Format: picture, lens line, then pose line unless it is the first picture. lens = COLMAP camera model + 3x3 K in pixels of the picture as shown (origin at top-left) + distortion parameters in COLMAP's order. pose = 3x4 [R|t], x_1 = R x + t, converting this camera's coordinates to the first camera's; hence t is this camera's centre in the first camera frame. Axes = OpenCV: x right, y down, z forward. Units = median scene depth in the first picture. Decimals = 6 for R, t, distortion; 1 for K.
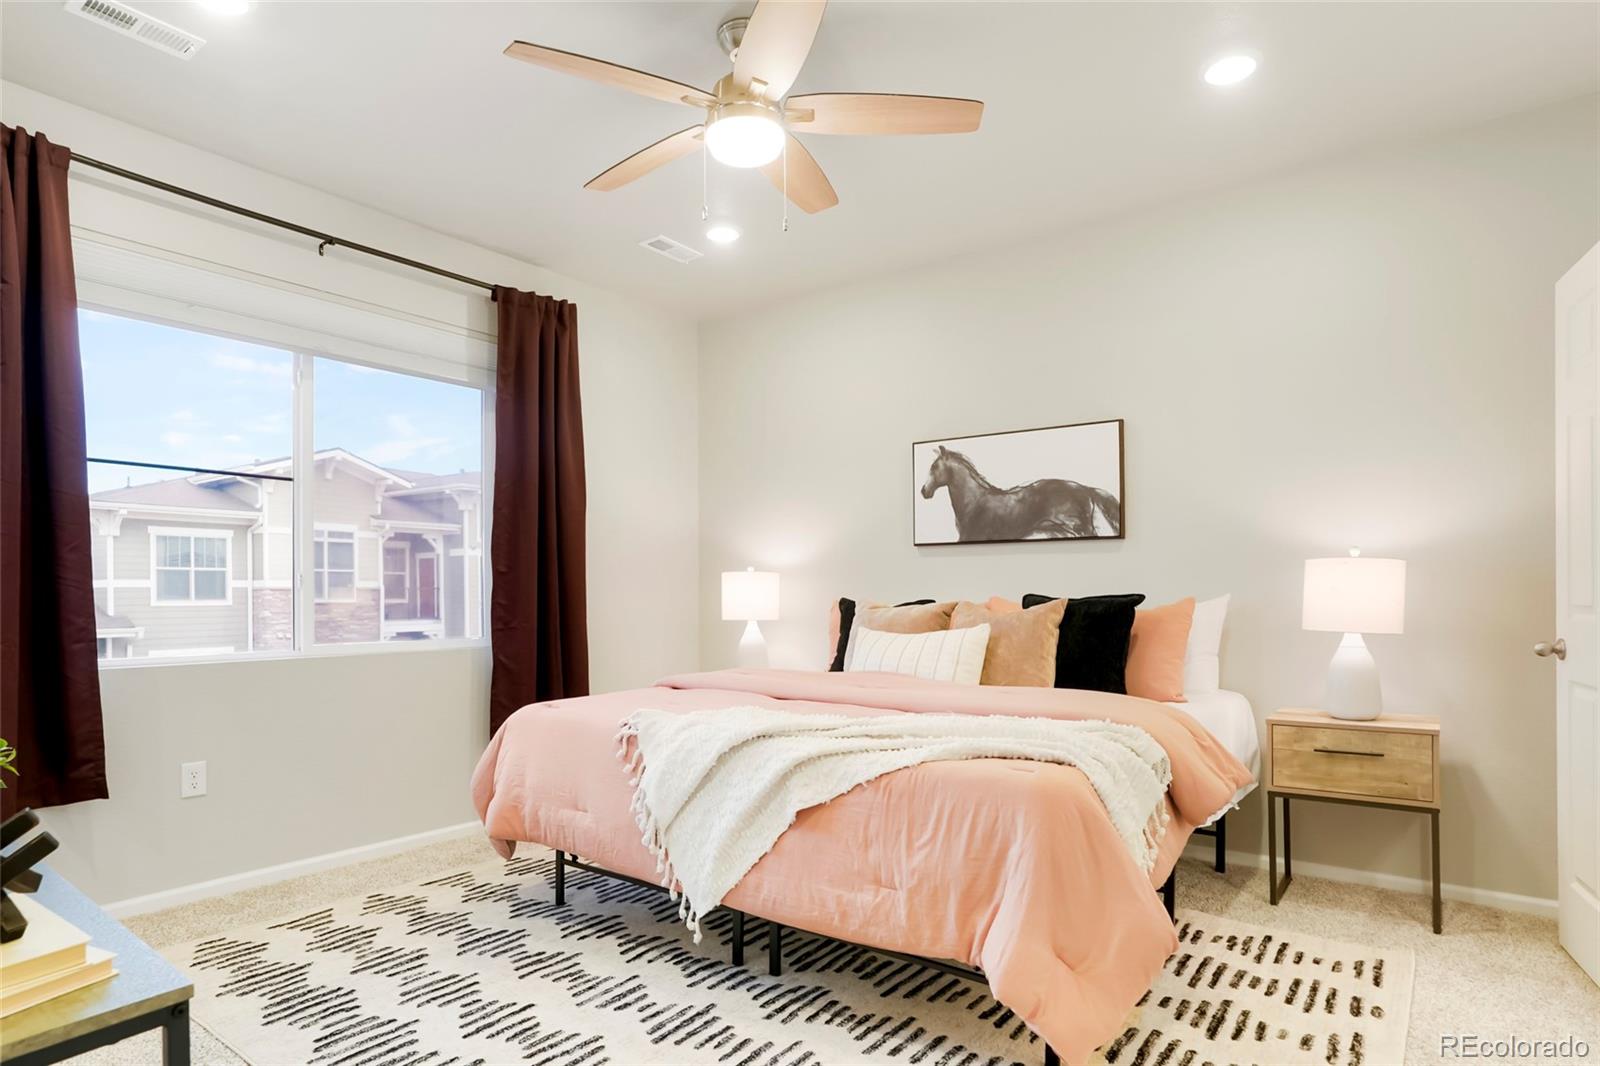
lens RADIAL K [[892.6, 0, 804.5], [0, 892.6, 607.3], [0, 0, 1]] dist [-0.003614, 0.000178]
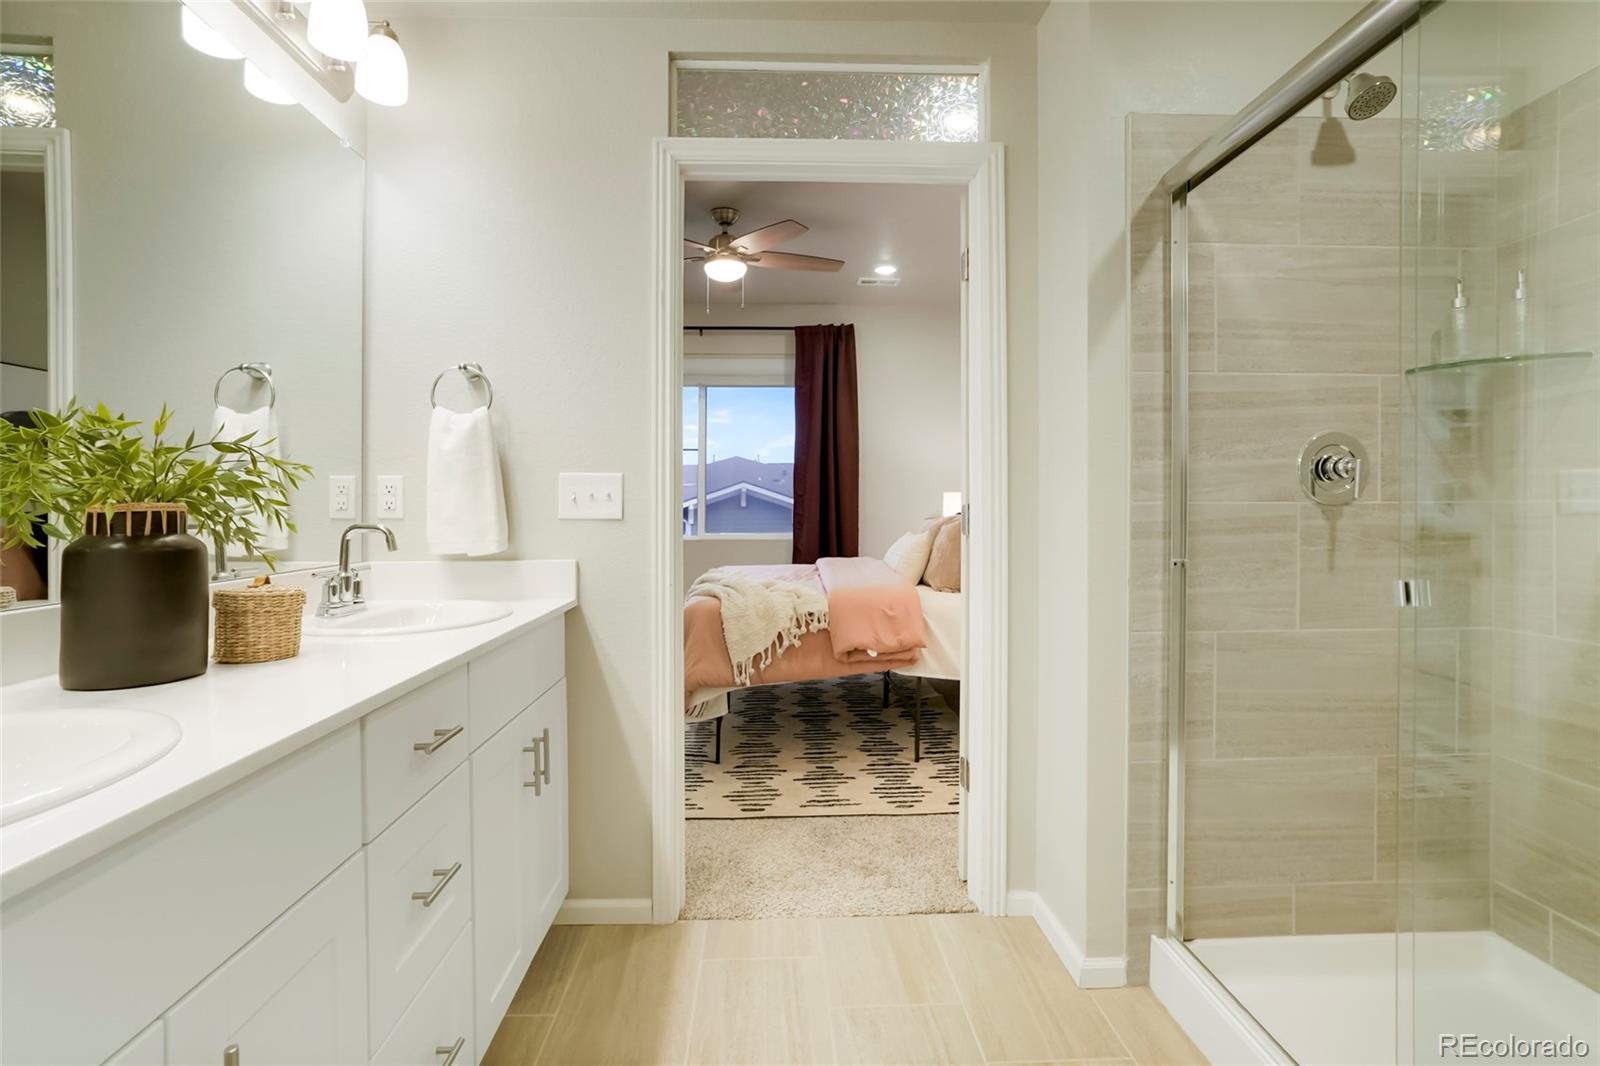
lens RADIAL K [[798.4, 0, 800.0], [0, 798.4, 533.0], [0, 0, 1]] dist [-0.067459, -0.000082]
pose [[0.632177, 0.027669, -0.774330, 0.858031], [-0.011866, 0.999591, 0.026031, -0.006890], [0.774733, -0.007268, 0.632247, 0.042939]]
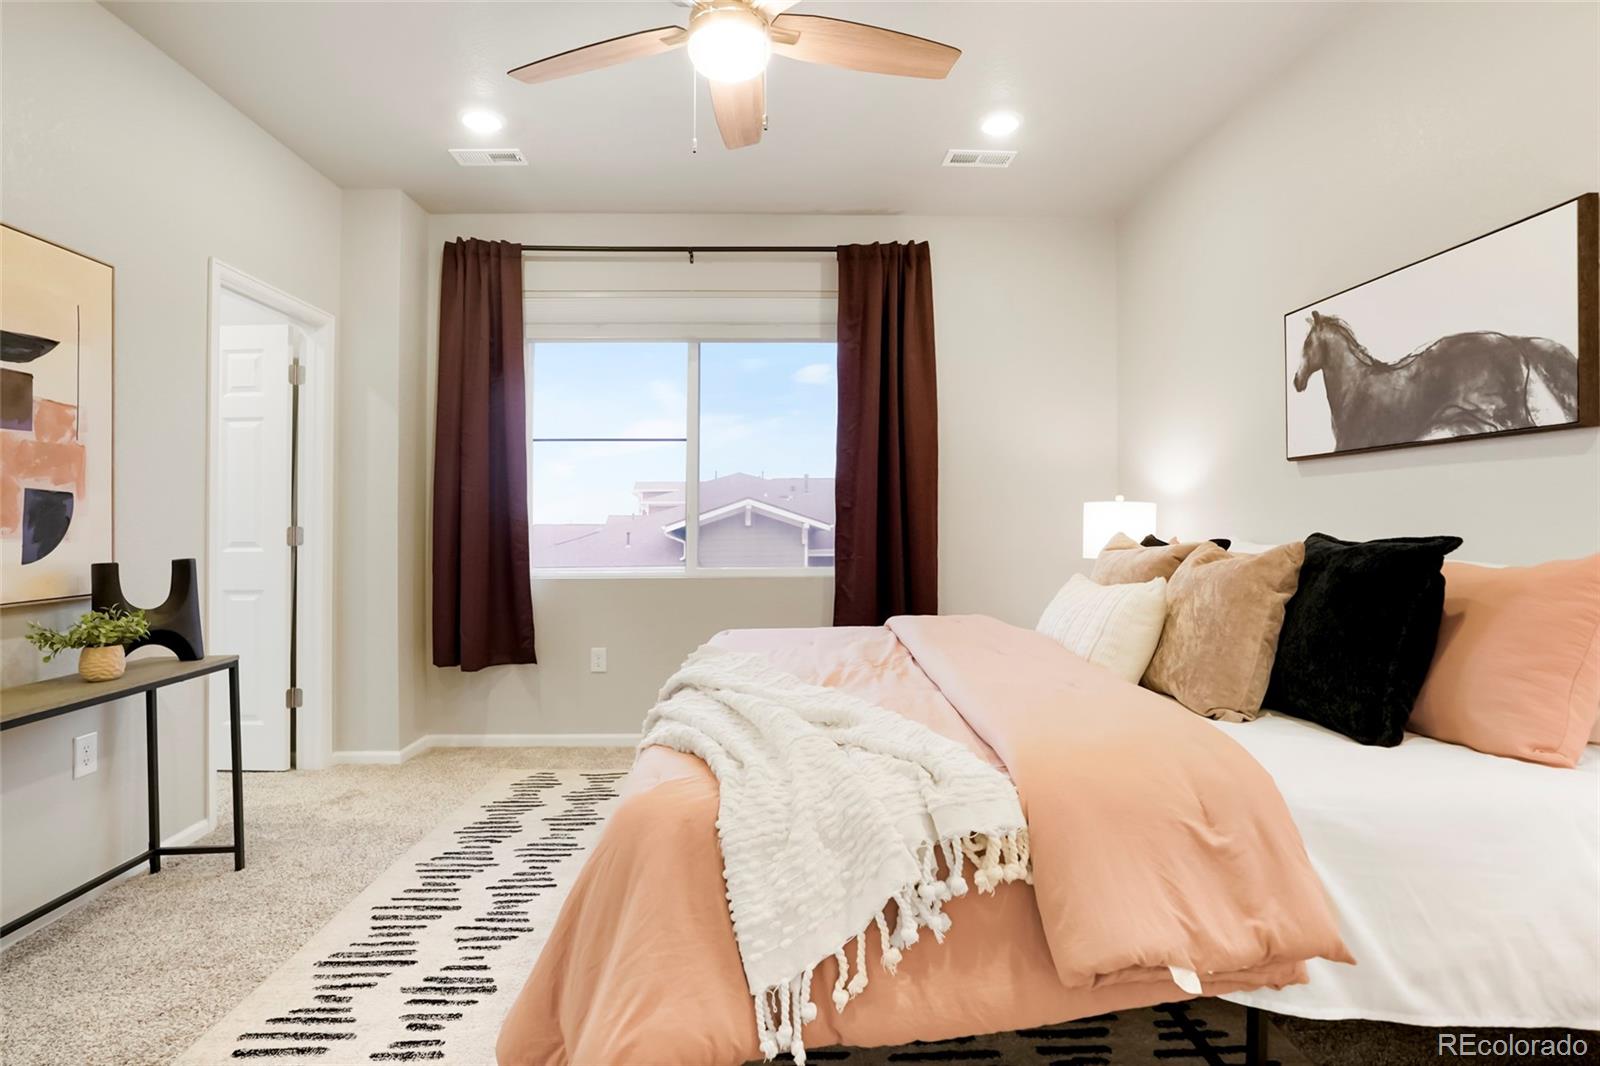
lens RADIAL K [[832.3, 0, 800.0], [0, 832.3, 533.0], [0, 0, 1]] dist [-0.063826, 0.050394]
pose [[0.627241, 0.007949, -0.778785, 0.421329], [-0.010663, 0.999942, 0.001619, -0.010829], [0.778753, 0.007289, 0.627289, 0.334405]]
